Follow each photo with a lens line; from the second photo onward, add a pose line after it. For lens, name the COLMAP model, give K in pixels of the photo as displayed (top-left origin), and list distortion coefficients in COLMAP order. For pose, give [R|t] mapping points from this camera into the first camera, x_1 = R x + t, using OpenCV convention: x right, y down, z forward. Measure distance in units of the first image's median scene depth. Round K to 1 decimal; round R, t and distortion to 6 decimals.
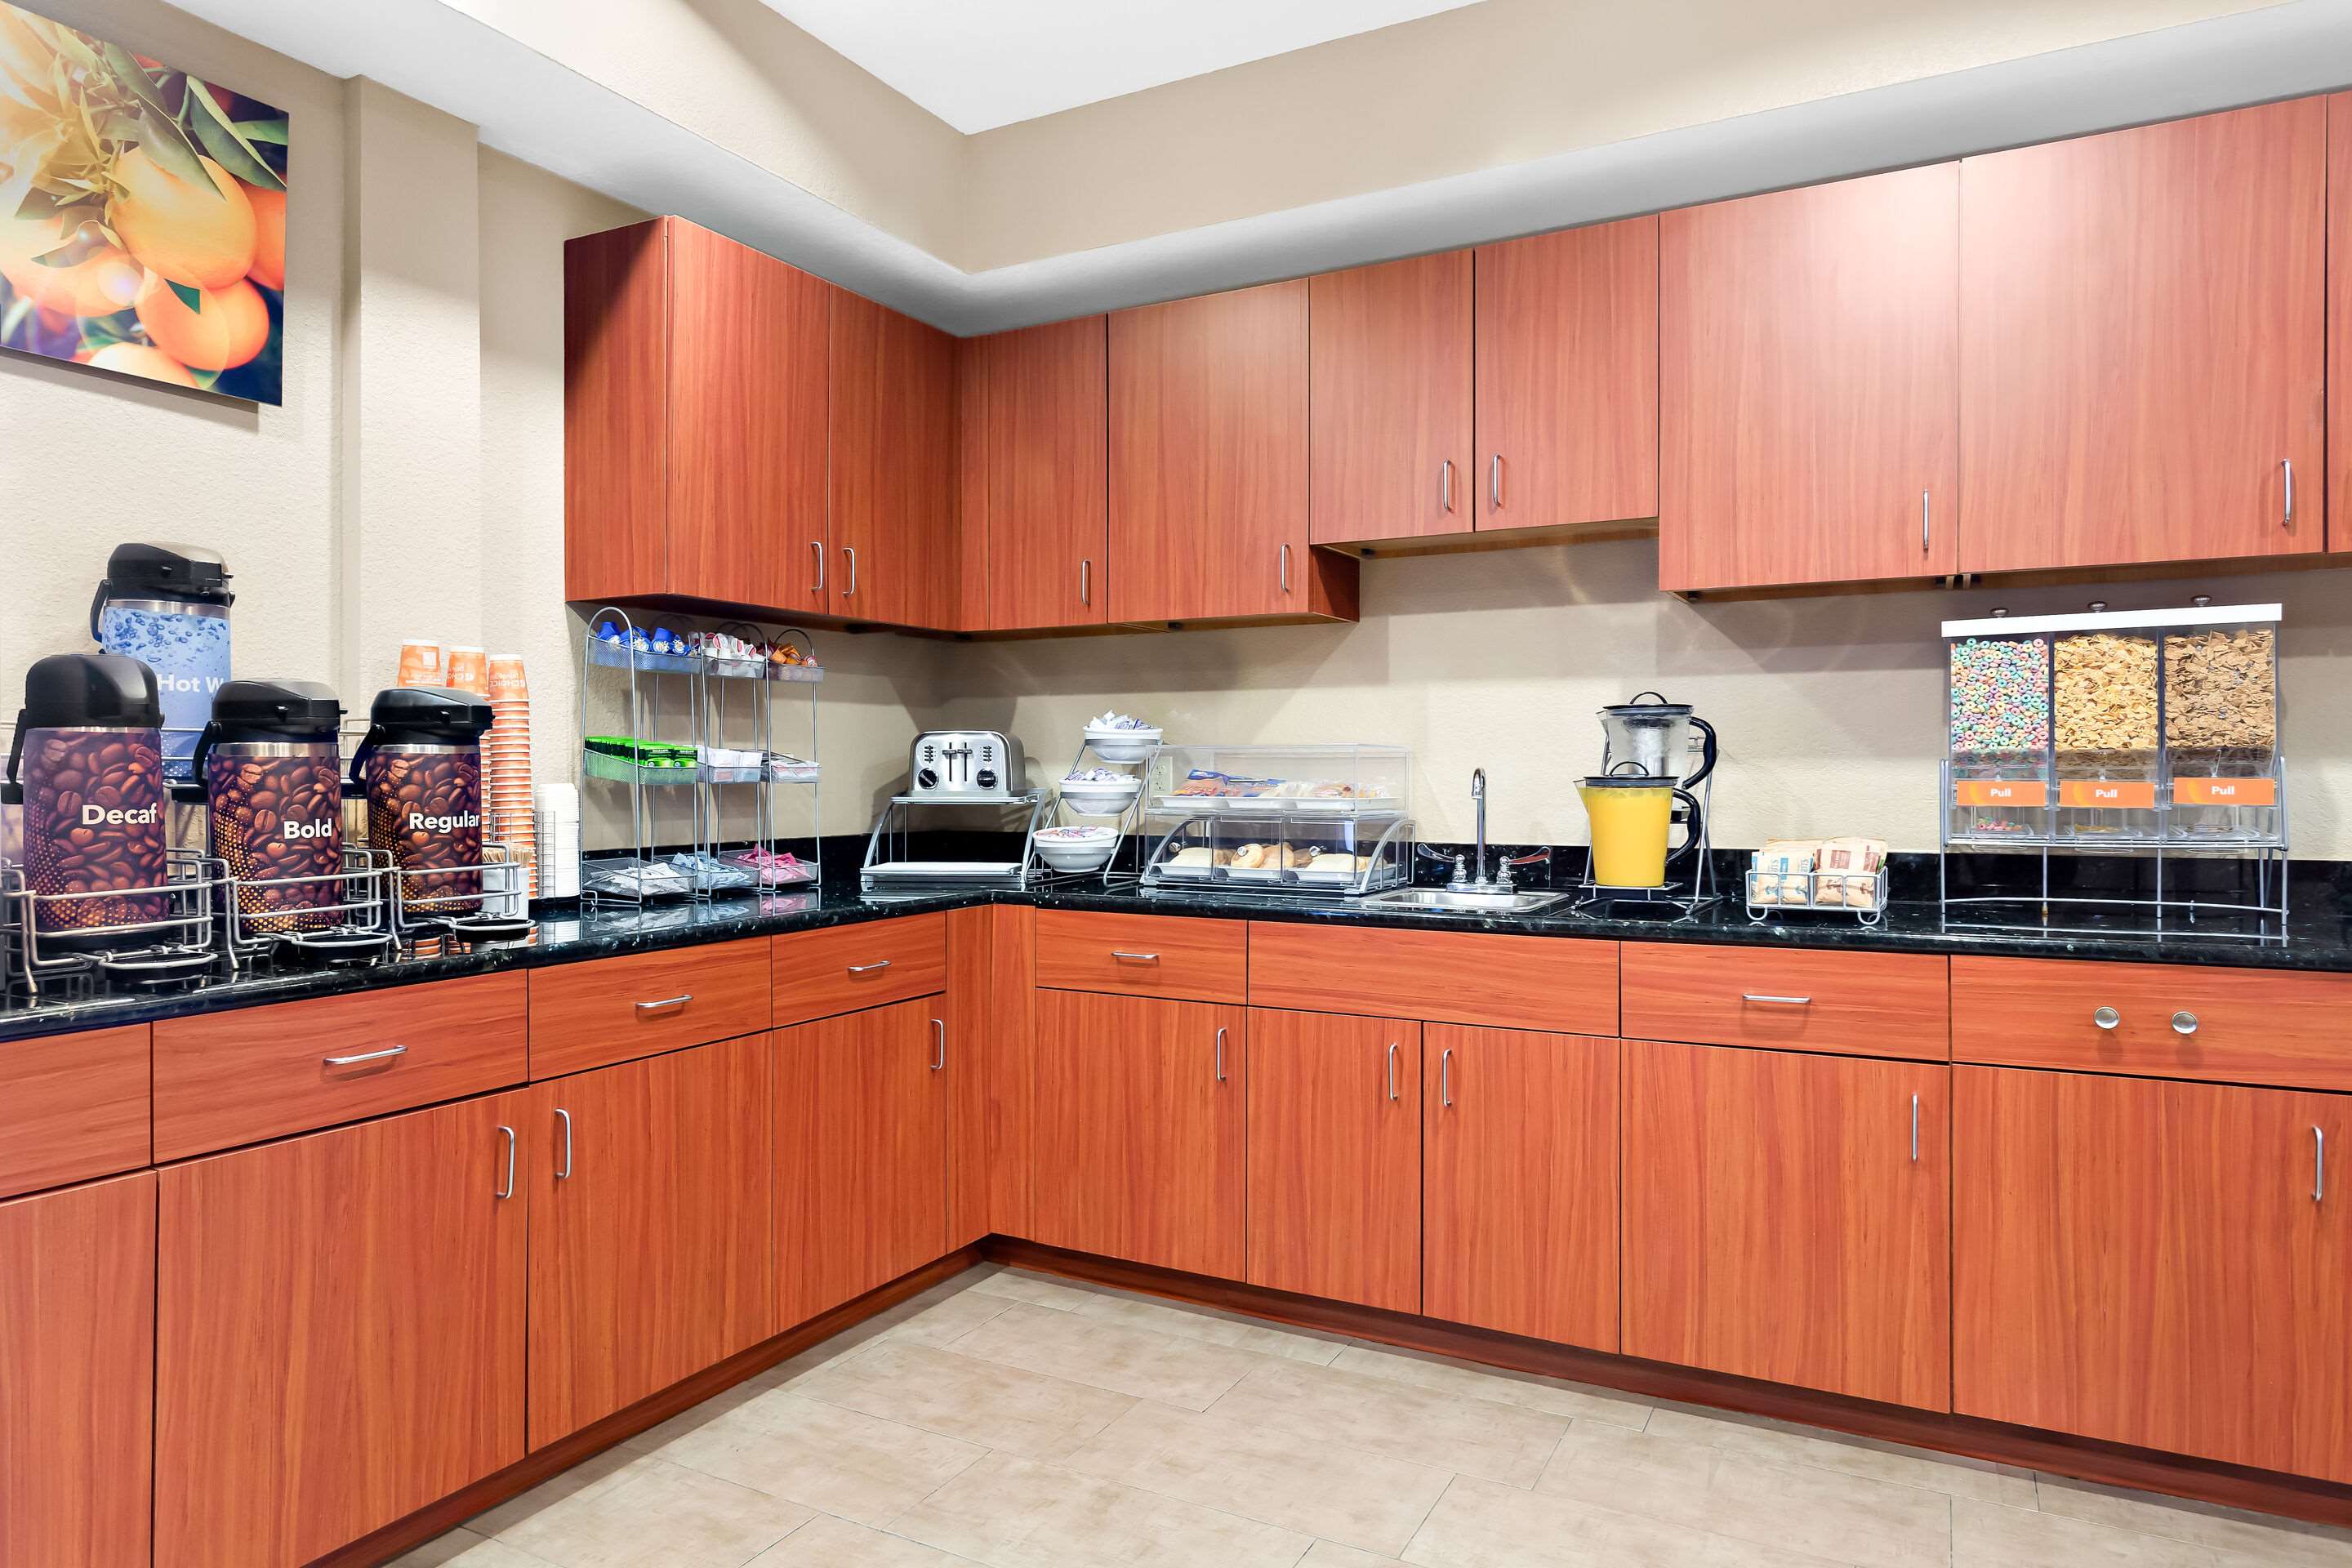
lens RADIAL K [[1425.8, 0, 1179.6], [0, 1425.8, 772.4], [0, 0, 1]] dist [-0.004187, -0.001070]
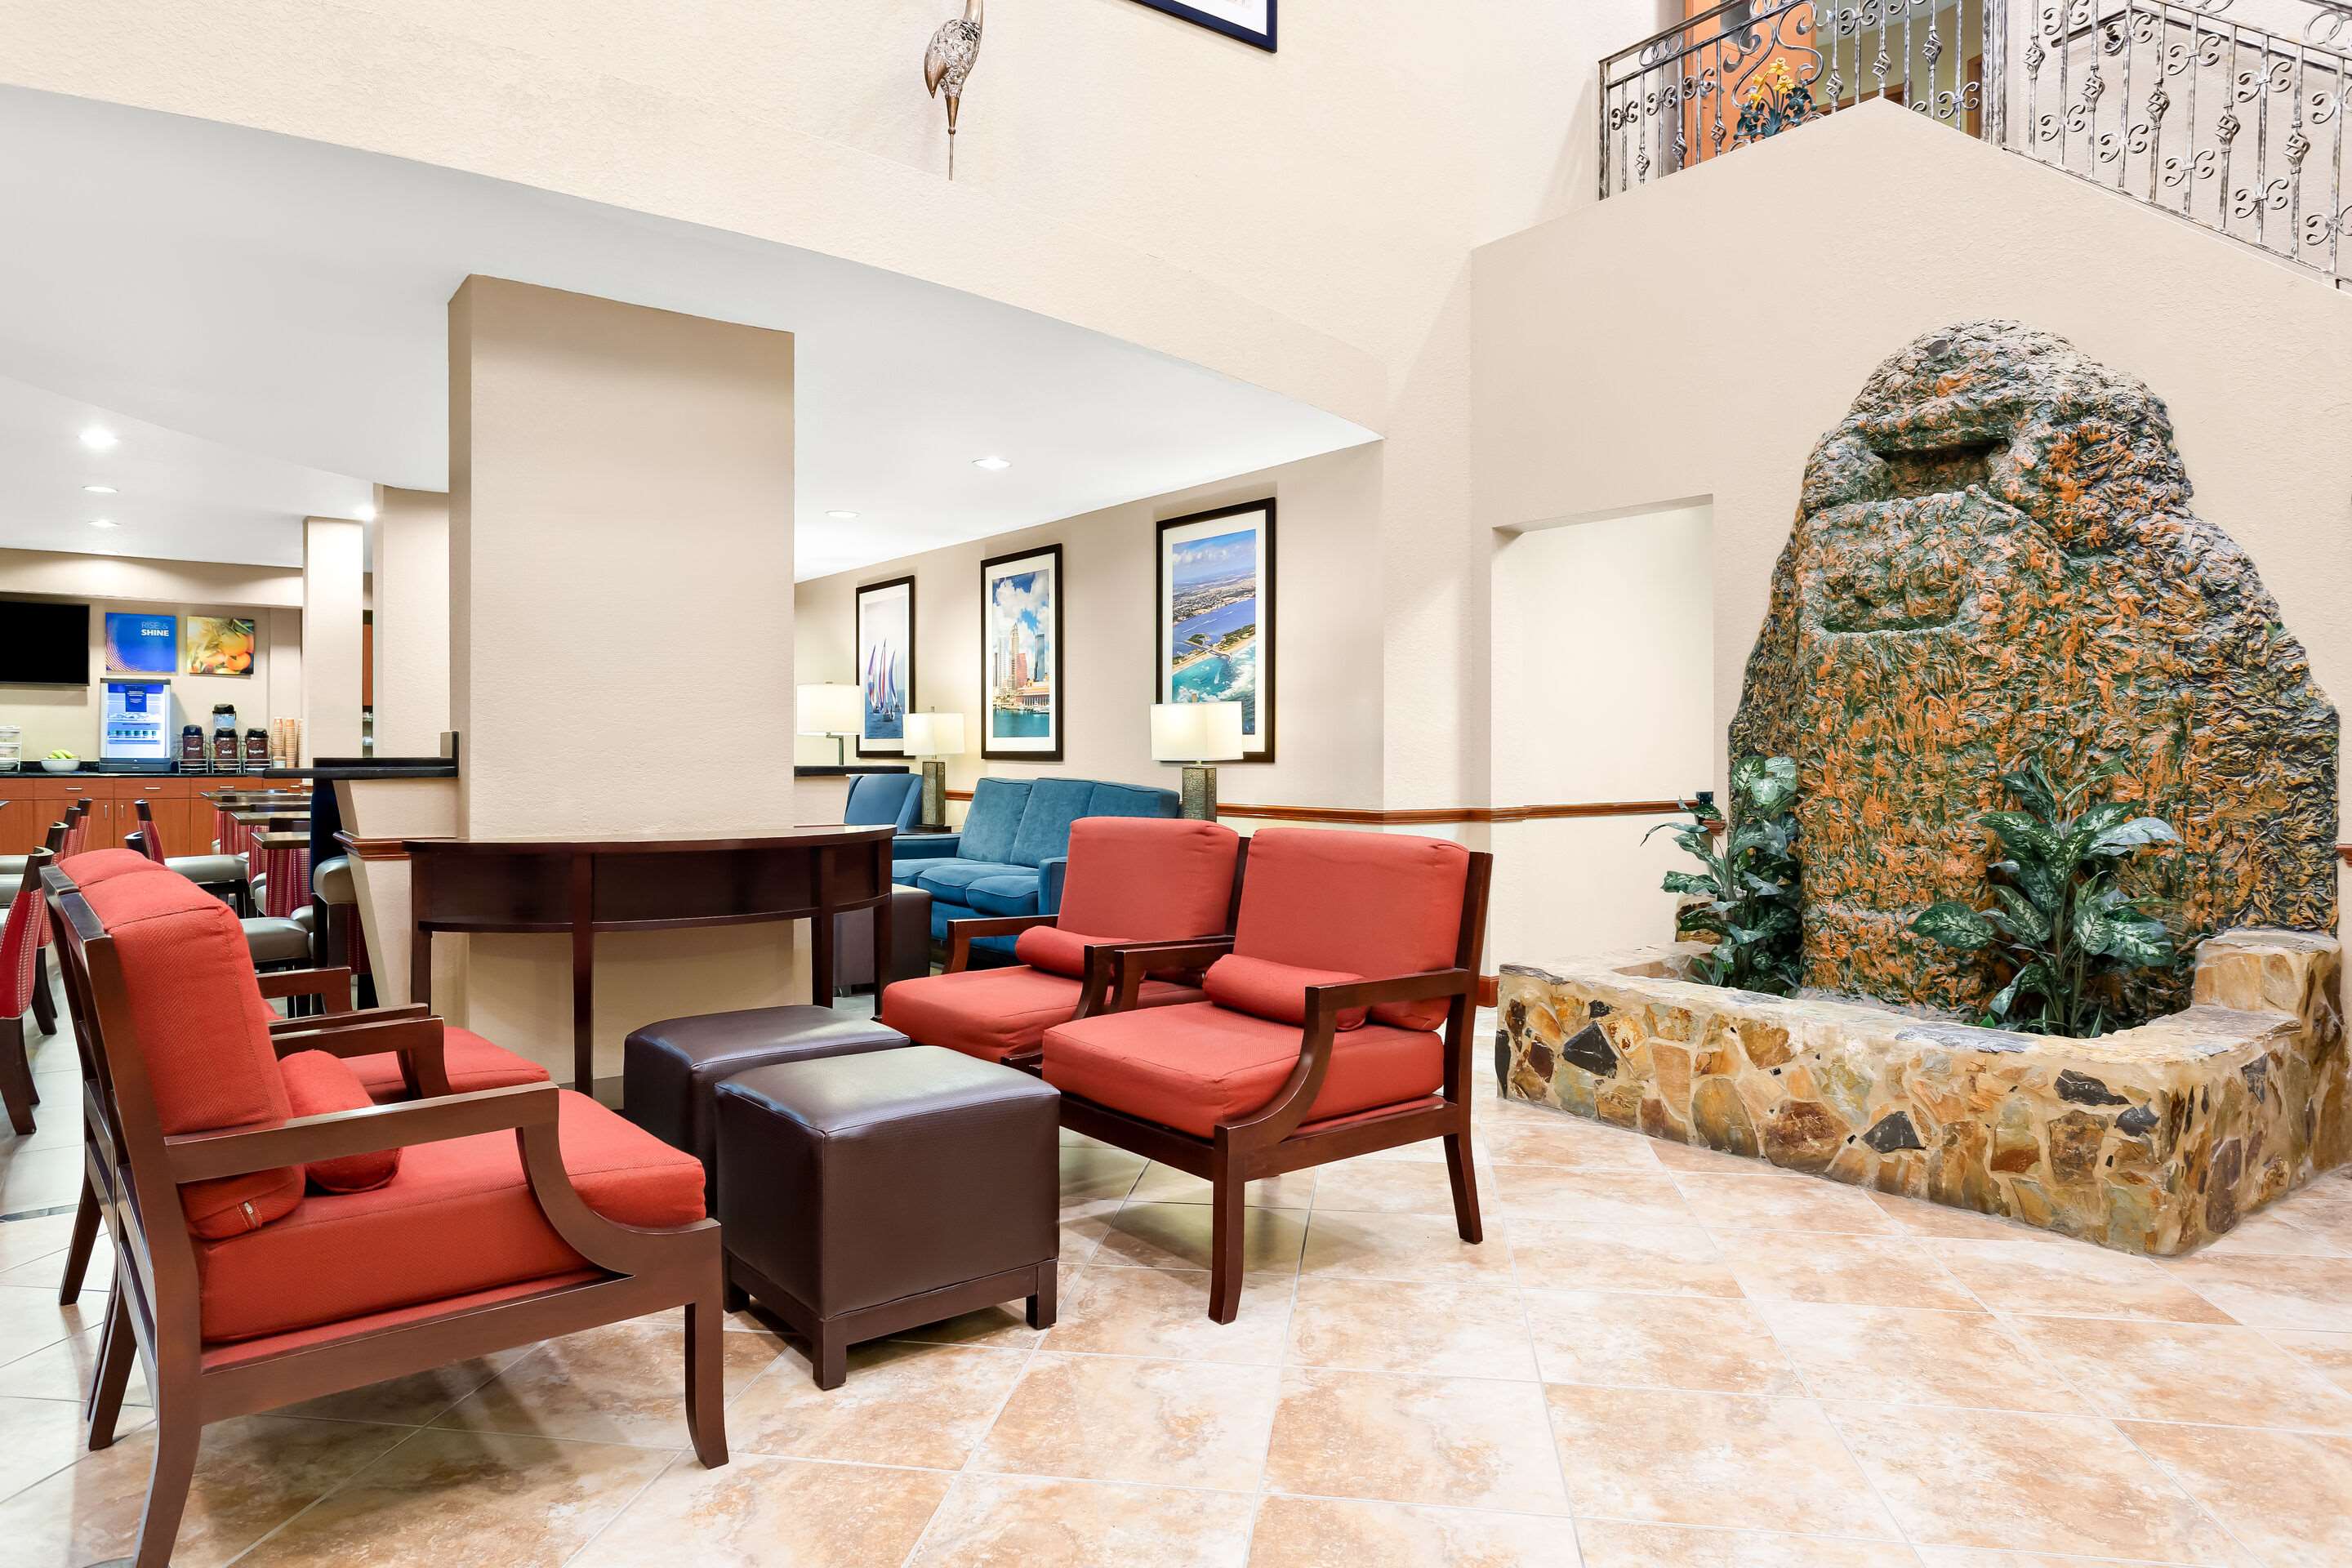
lens RADIAL K [[1425.8, 0, 1177.9], [0, 1425.8, 786.1], [0, 0, 1]] dist [-0.004187, -0.001070]
pose [[0.906019, 0.016374, -0.422921, 5.097215], [-0.005078, 0.999600, 0.027823, -0.003997], [0.423207, -0.023060, 0.905739, -2.541871]]
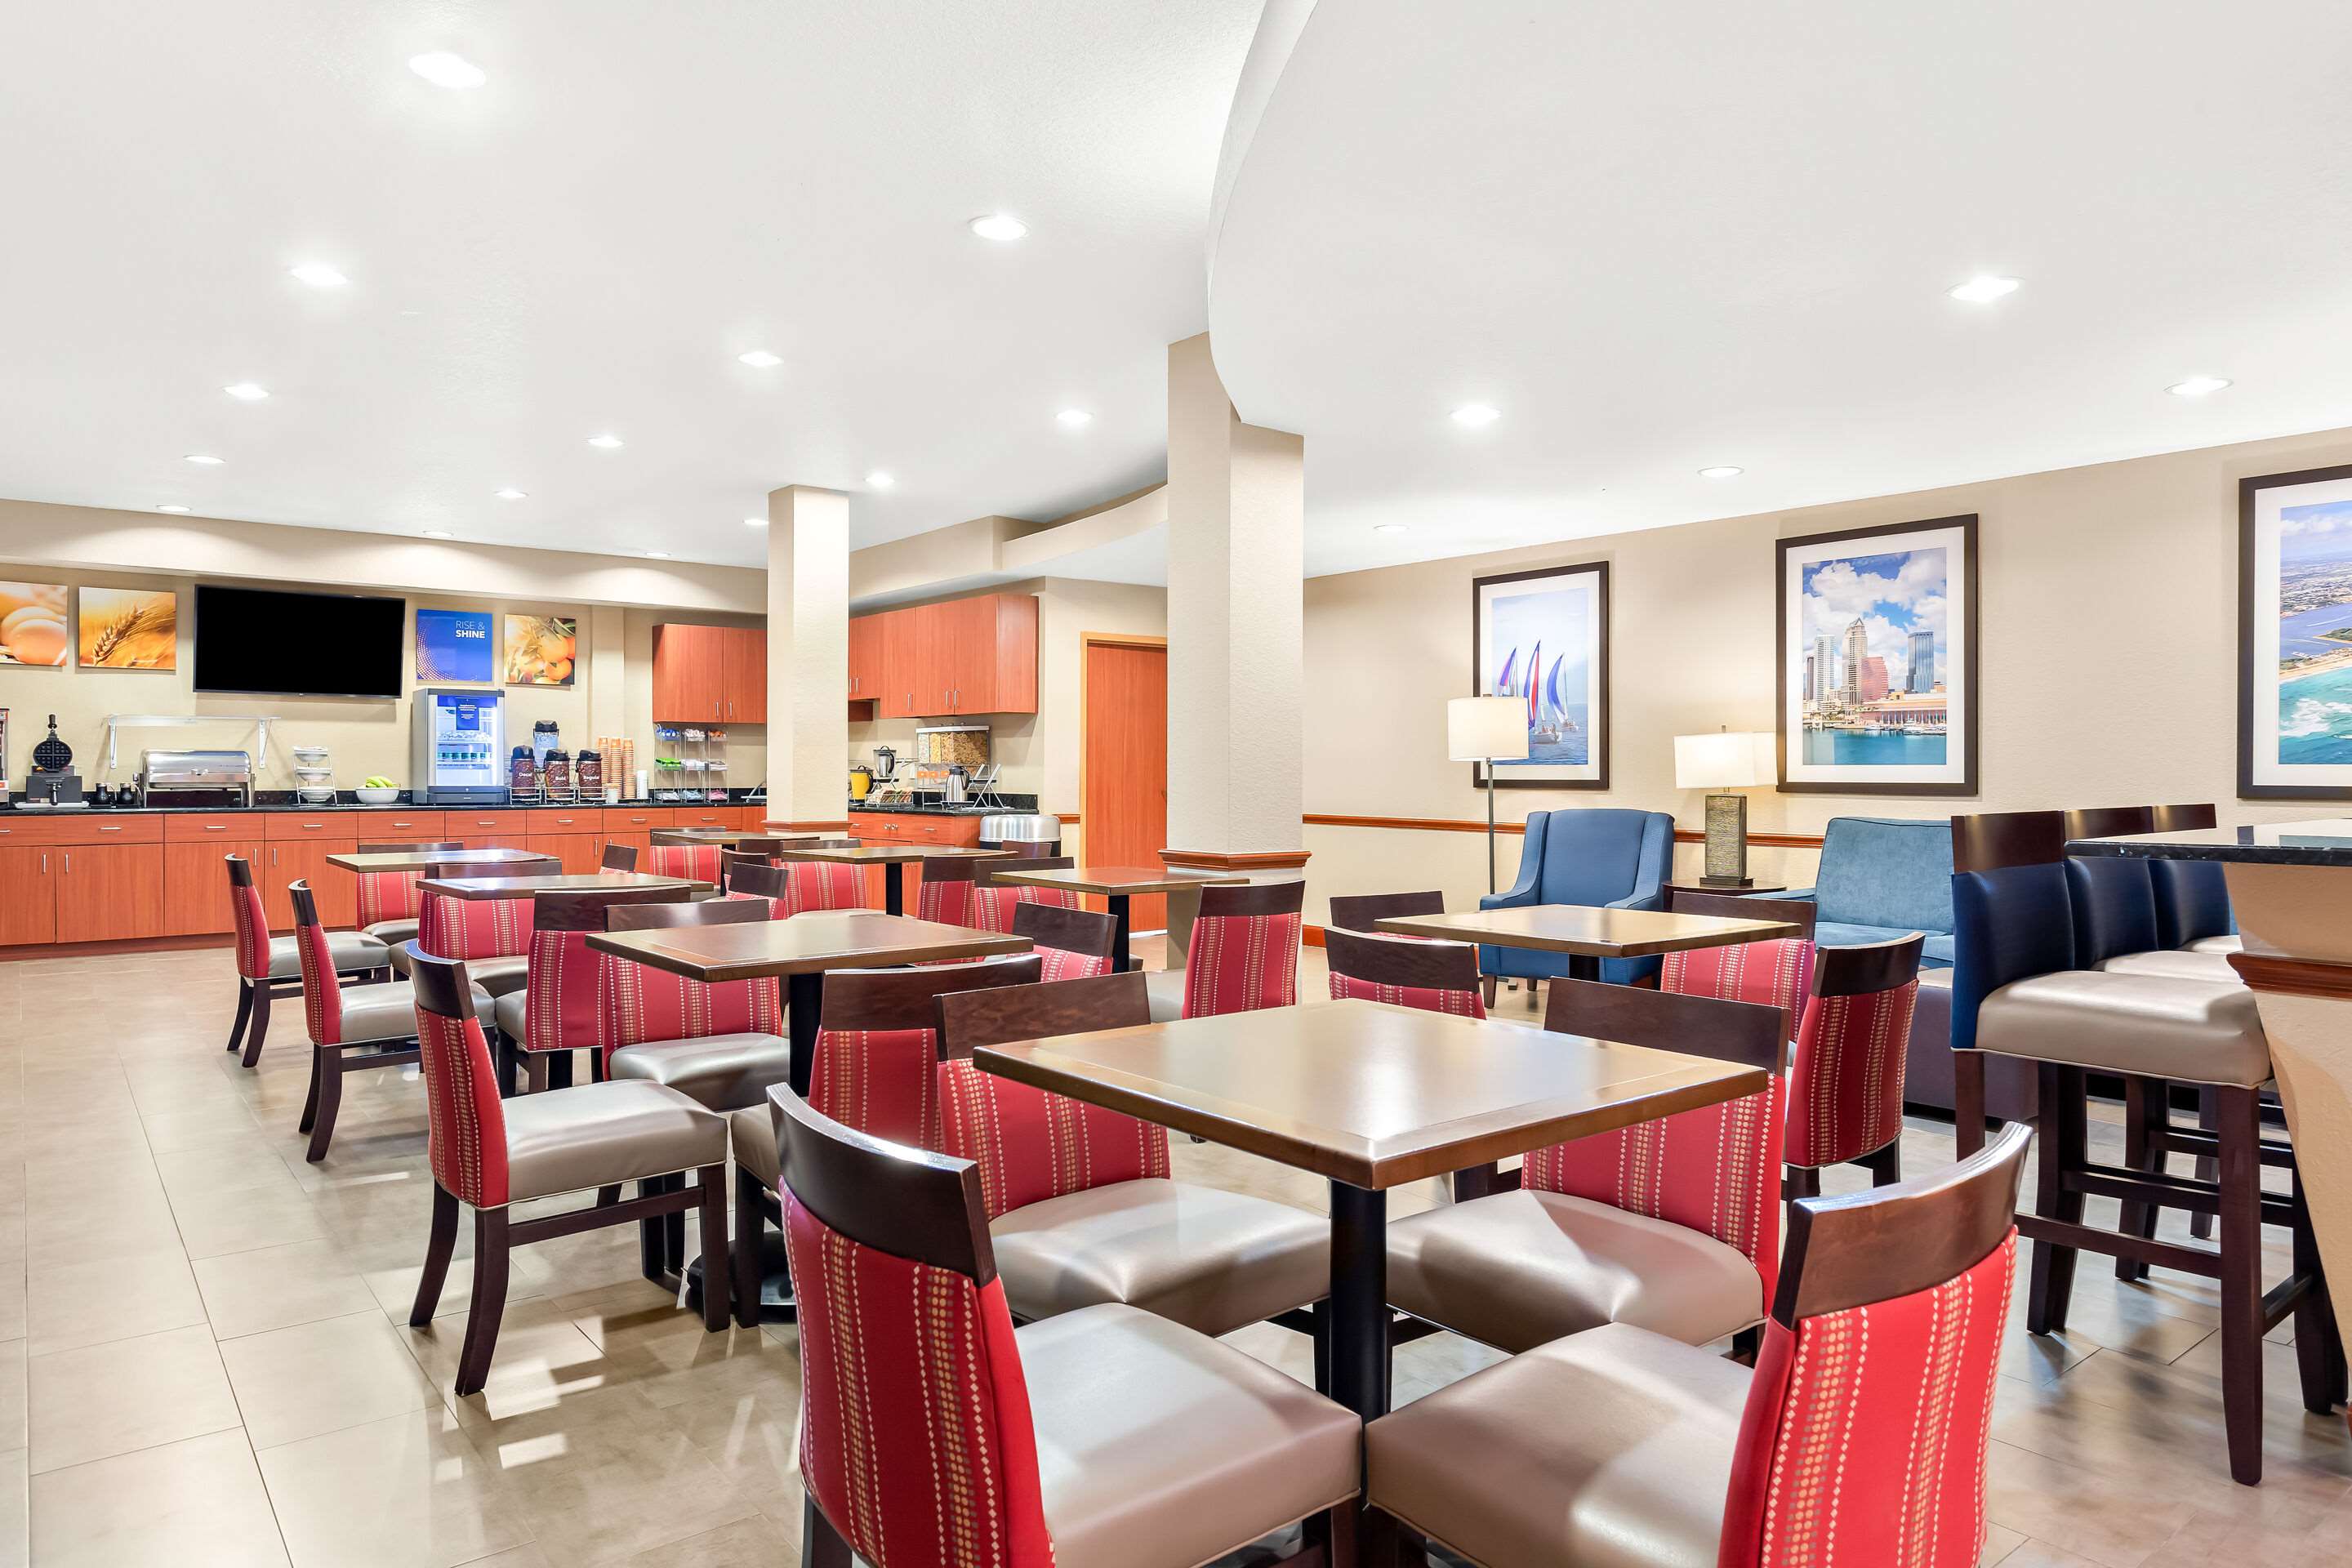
lens RADIAL K [[1425.8, 0, 1172.2], [0, 1425.8, 777.5], [0, 0, 1]] dist [-0.004187, -0.001070]
pose [[0.923849, 0.008413, -0.382664, 2.973961], [-0.005995, 0.999954, 0.007511, -0.013539], [0.382709, -0.004645, 0.923857, -2.548625]]
